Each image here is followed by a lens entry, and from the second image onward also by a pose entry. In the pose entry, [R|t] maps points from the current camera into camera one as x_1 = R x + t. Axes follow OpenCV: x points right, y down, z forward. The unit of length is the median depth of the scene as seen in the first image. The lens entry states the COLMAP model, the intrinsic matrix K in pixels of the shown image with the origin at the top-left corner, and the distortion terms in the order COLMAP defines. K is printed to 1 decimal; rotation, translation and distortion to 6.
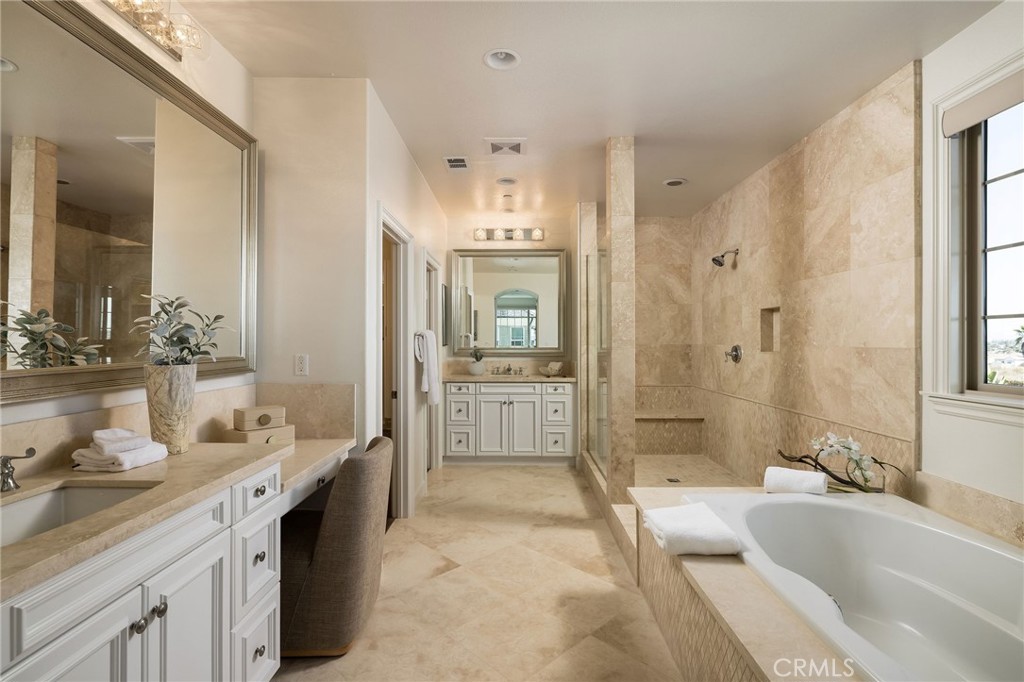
lens RADIAL K [[477.0, 0, 512.1], [0, 477.0, 342.5], [0, 0, 1]] dist [-0.012350, -0.000742]
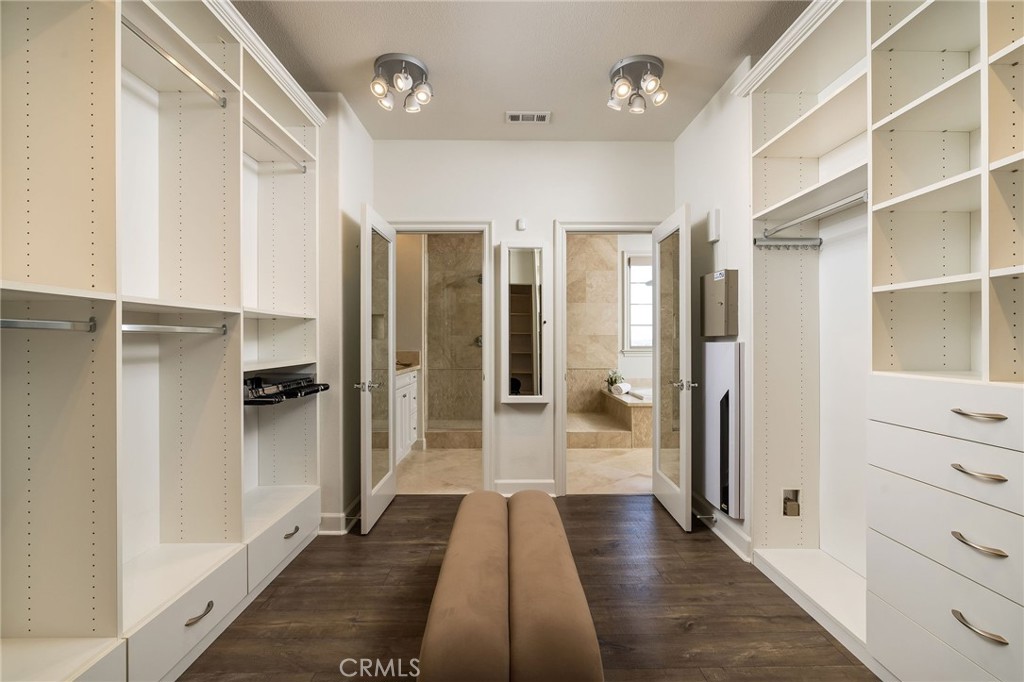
lens RADIAL K [[457.5, 0, 511.5], [0, 457.5, 340.1], [0, 0, 1]] dist [-0.000125, 0.001190]
pose [[-0.013321, -0.008966, 0.999871, -1.363210], [0.001086, 0.999959, 0.008981, 0.011947], [-0.999911, 0.001205, -0.013310, 1.217722]]
